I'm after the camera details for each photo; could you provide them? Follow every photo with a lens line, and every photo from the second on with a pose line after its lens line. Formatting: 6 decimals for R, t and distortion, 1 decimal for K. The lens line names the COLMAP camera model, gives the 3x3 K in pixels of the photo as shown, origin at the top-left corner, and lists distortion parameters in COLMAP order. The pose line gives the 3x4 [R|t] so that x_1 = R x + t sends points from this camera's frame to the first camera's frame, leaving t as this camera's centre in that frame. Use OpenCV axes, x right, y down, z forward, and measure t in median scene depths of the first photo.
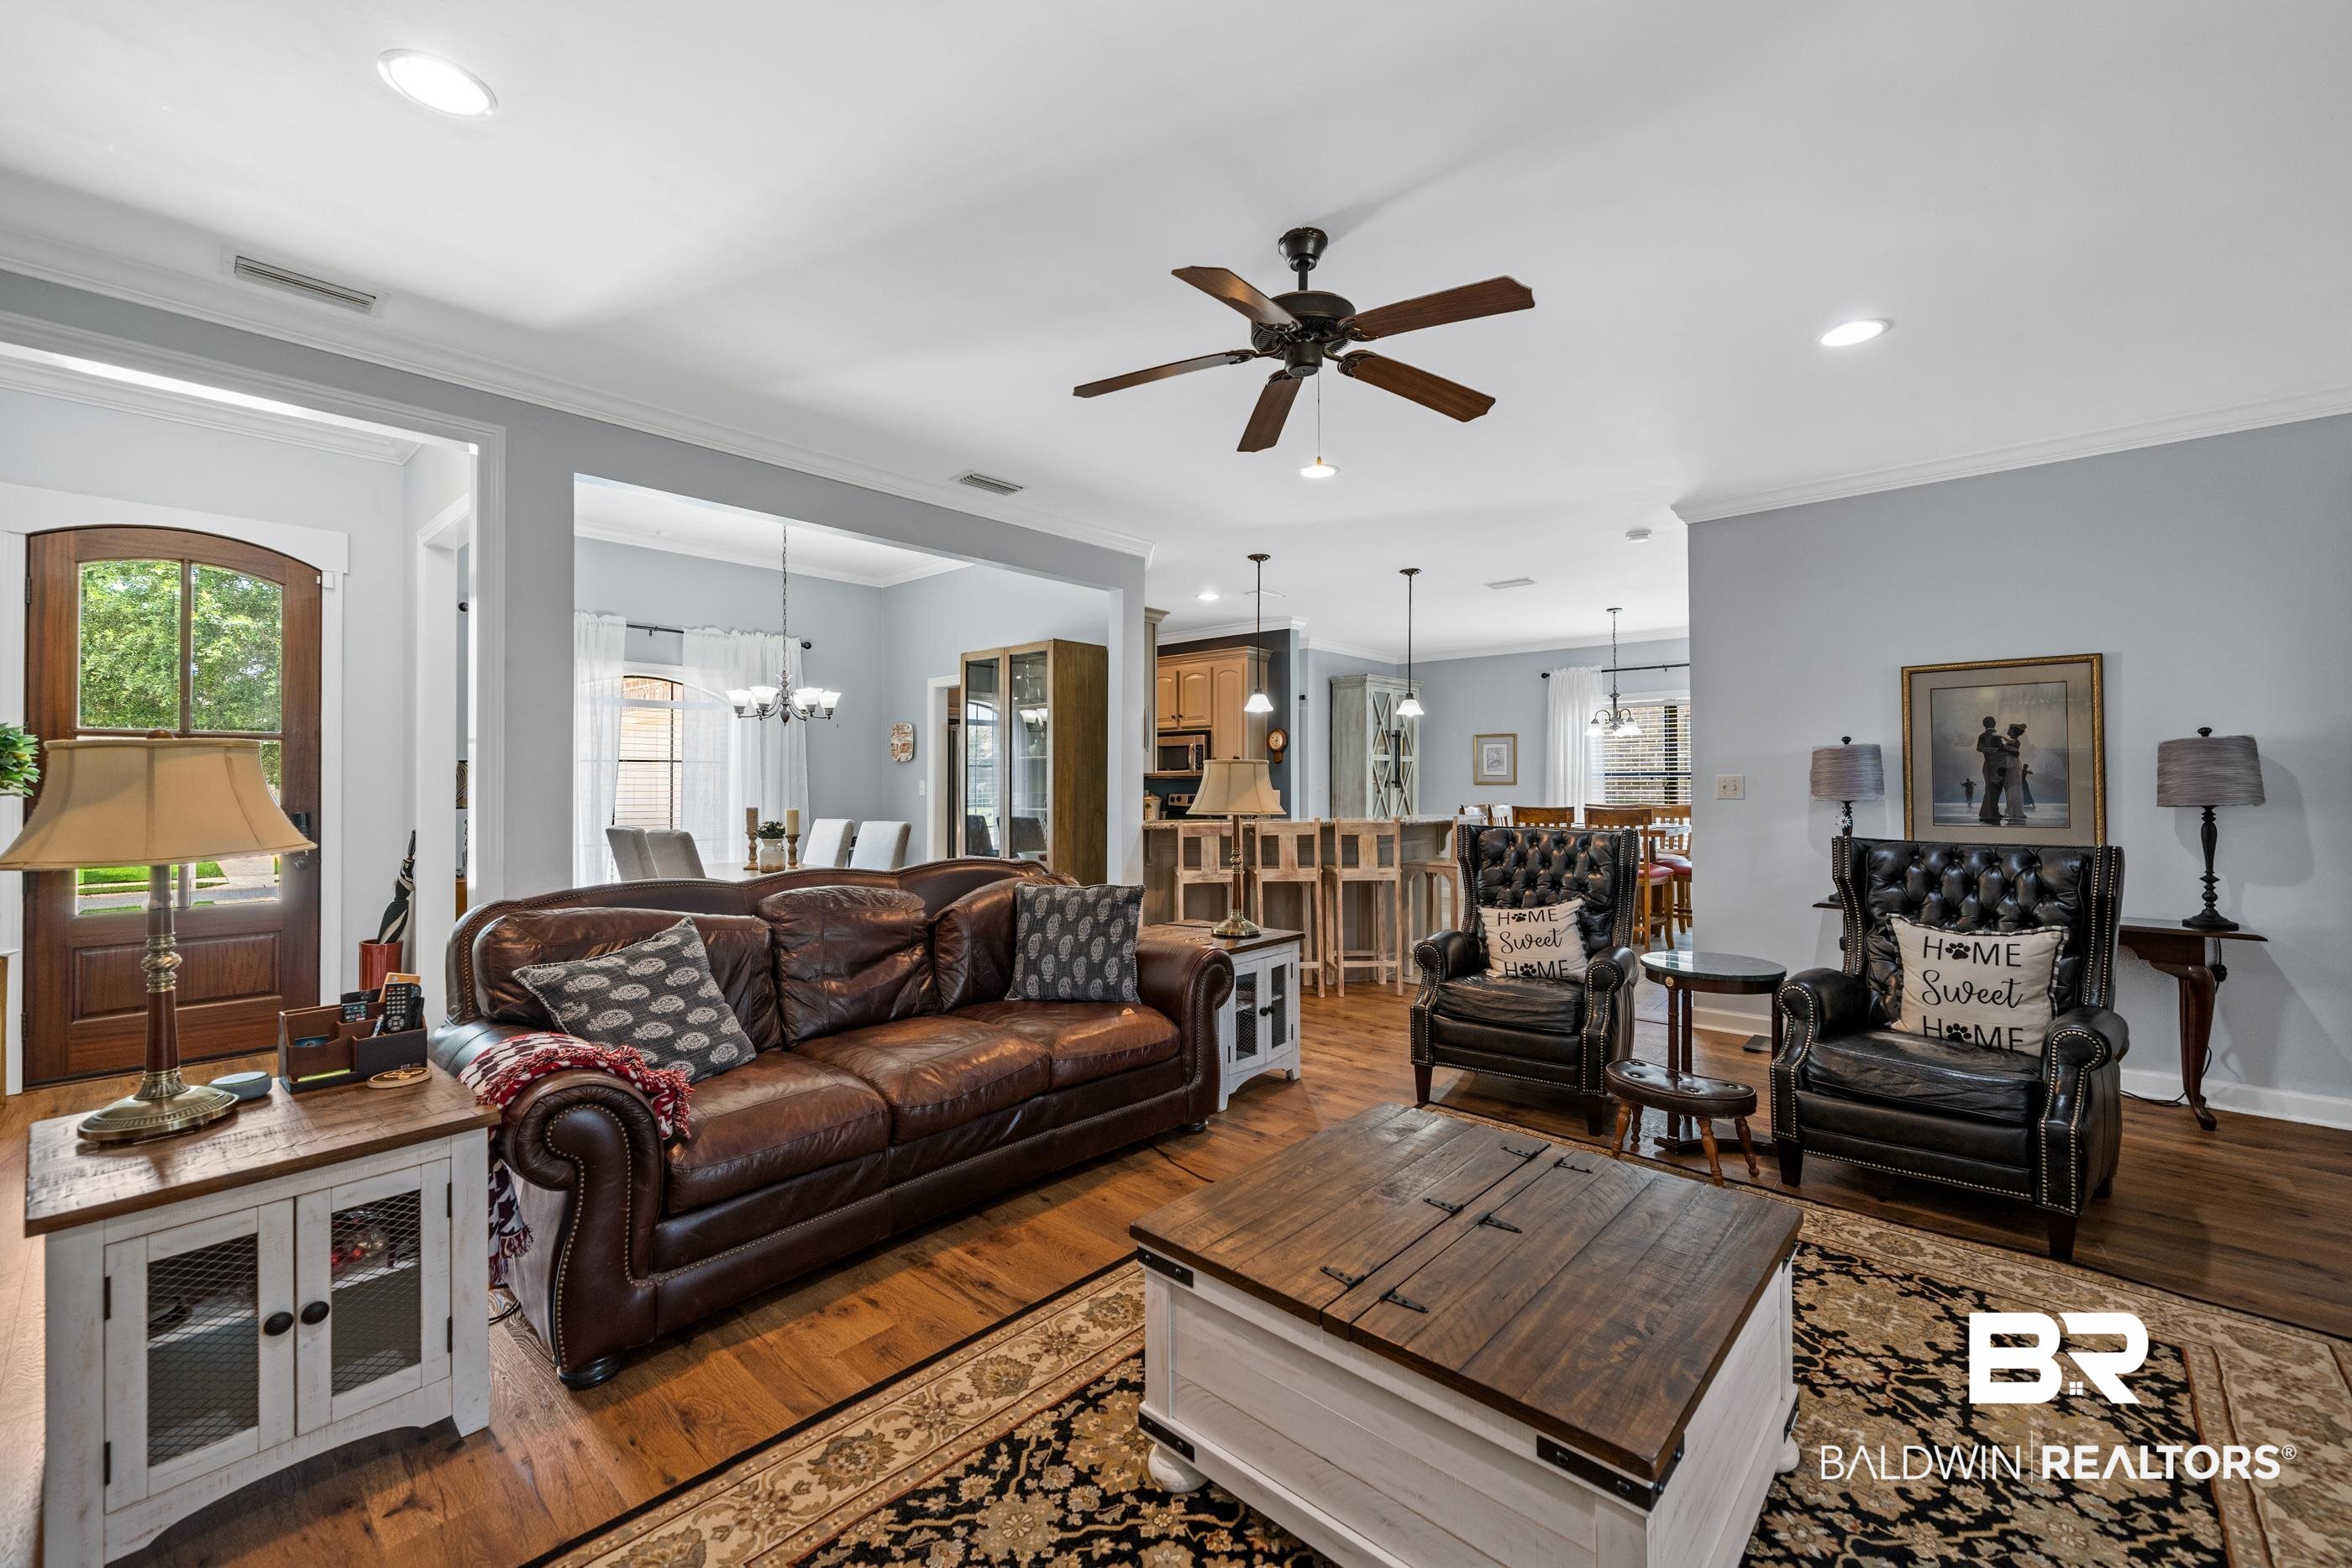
lens RADIAL K [[937.1, 0, 1193.2], [0, 937.1, 773.0], [0, 0, 1]] dist [-0.003762, 0.000824]
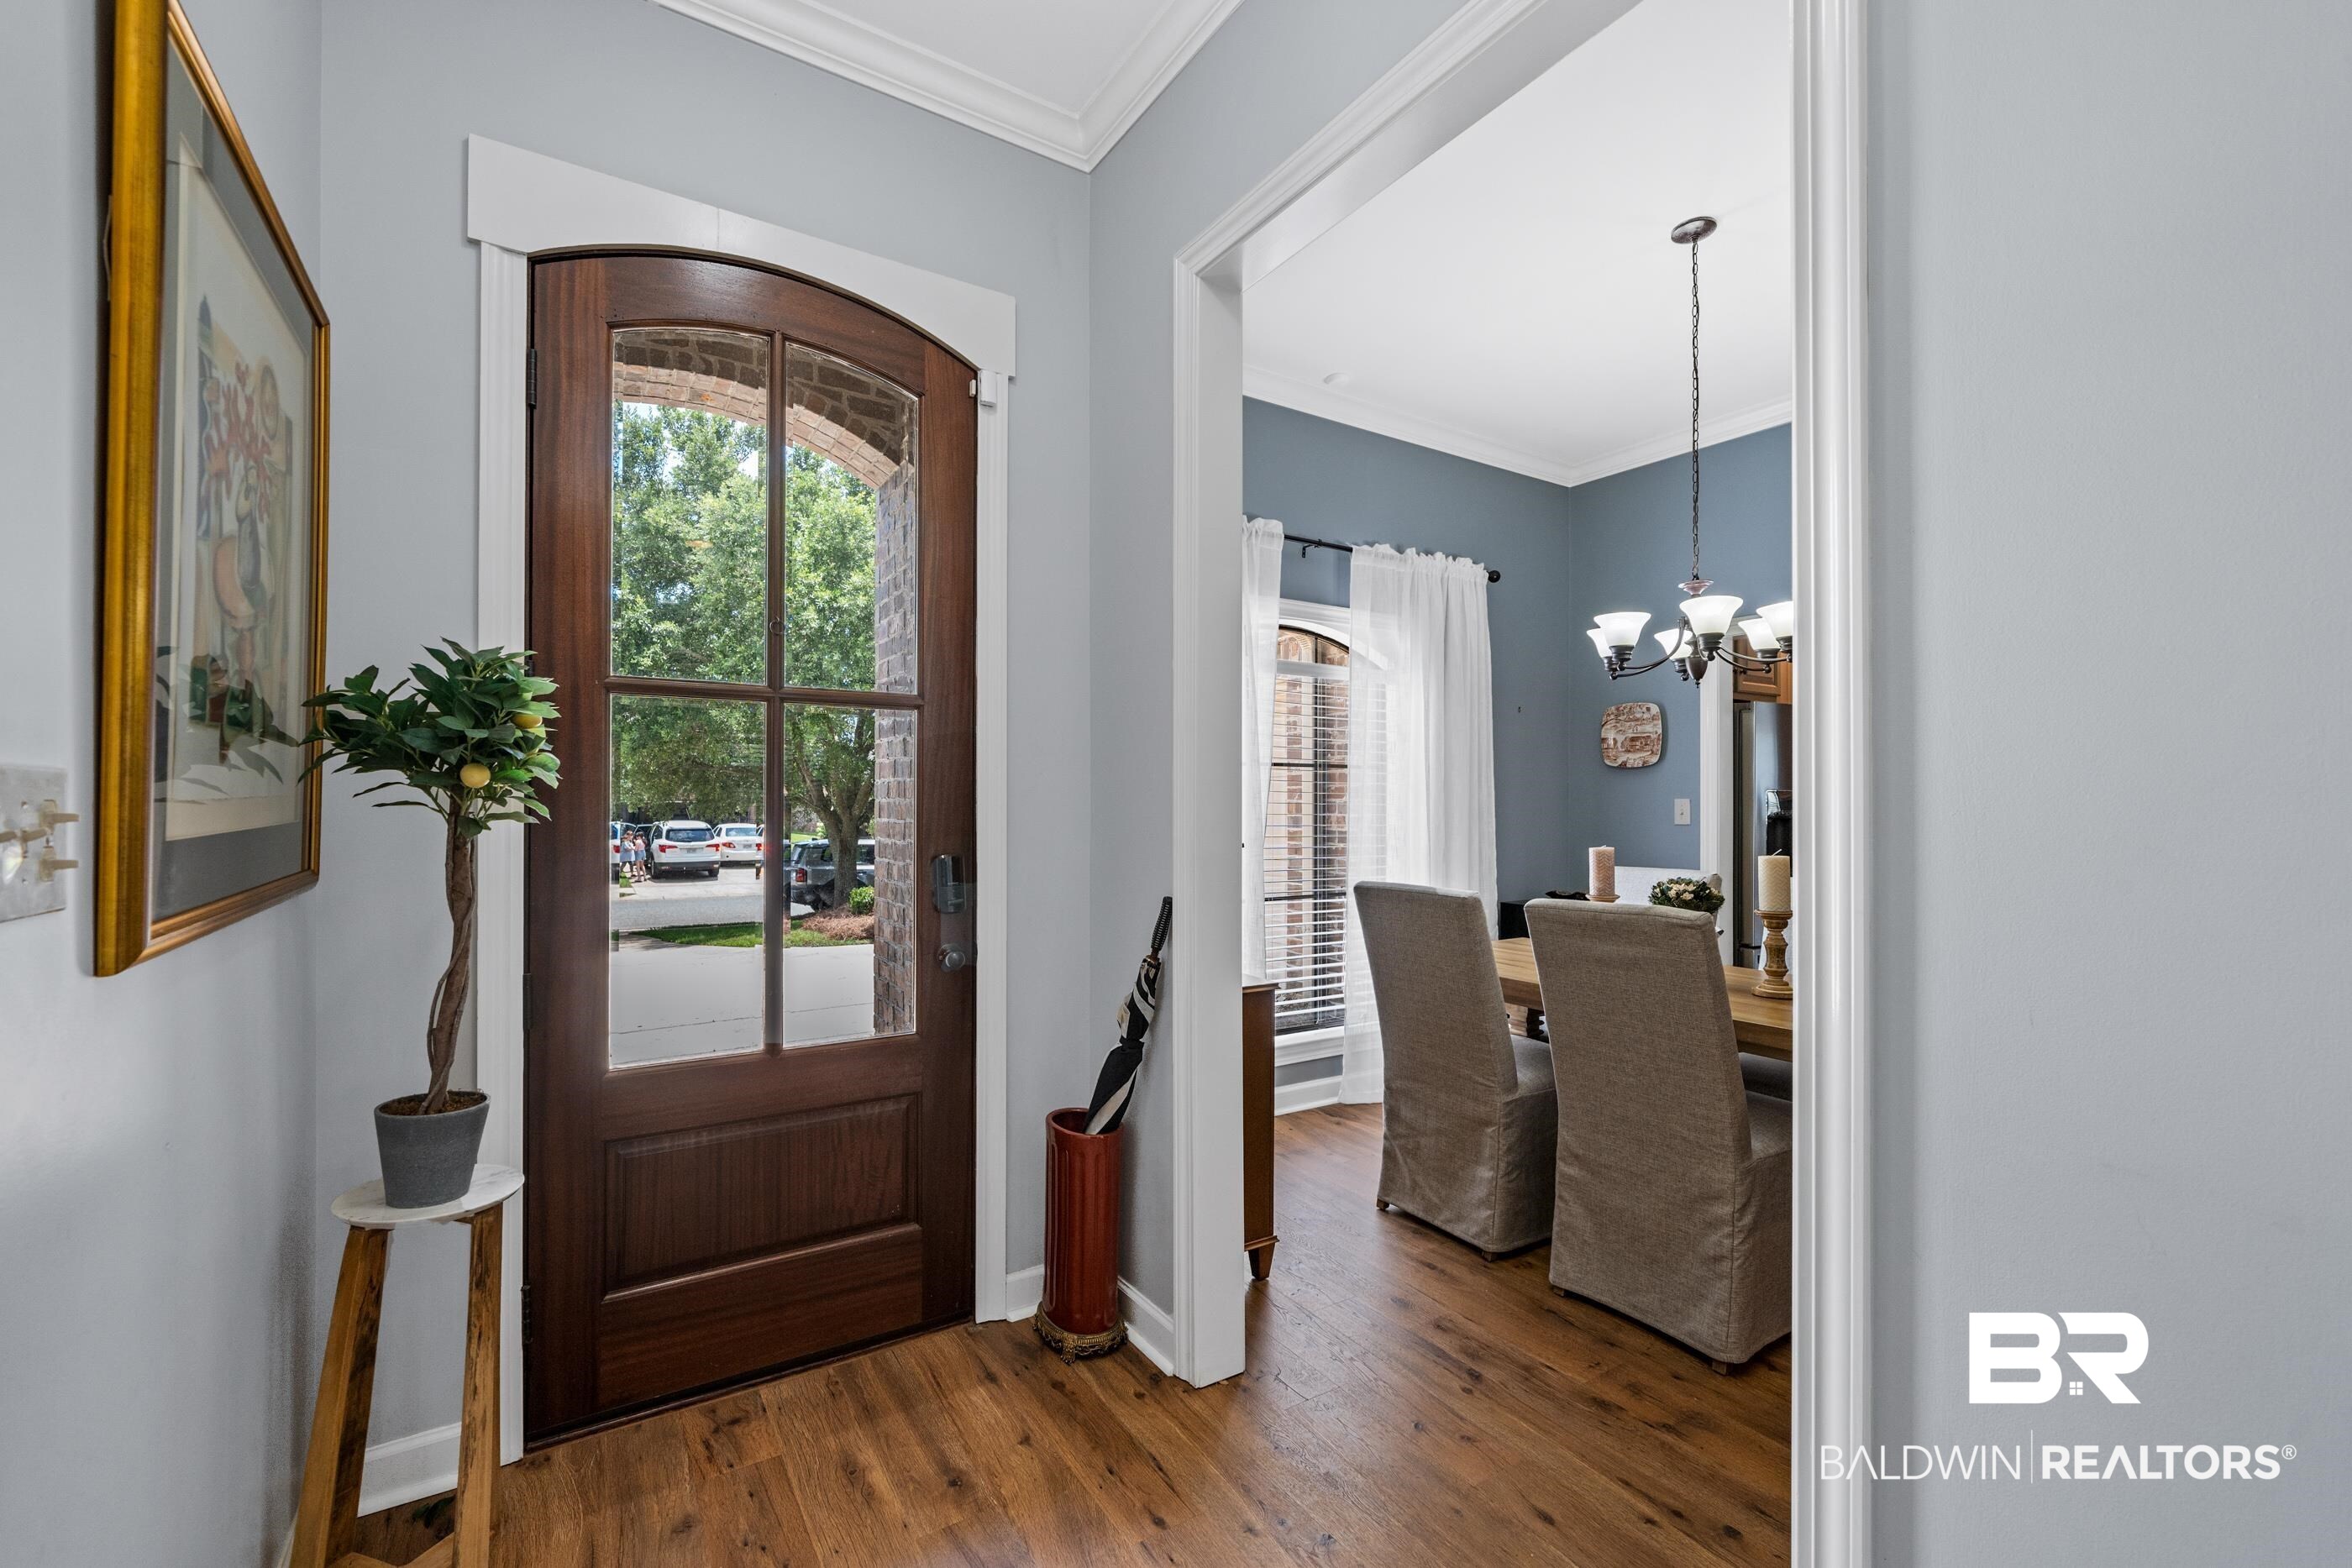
lens RADIAL K [[937.1, 0, 1160.1], [0, 937.1, 799.4], [0, 0, 1]] dist [-0.003762, 0.000824]
pose [[0.964052, 0.003850, -0.265687, -0.708860], [-0.002526, 0.999983, 0.005326, 0.009816], [0.265703, -0.004464, 0.964045, 0.546416]]
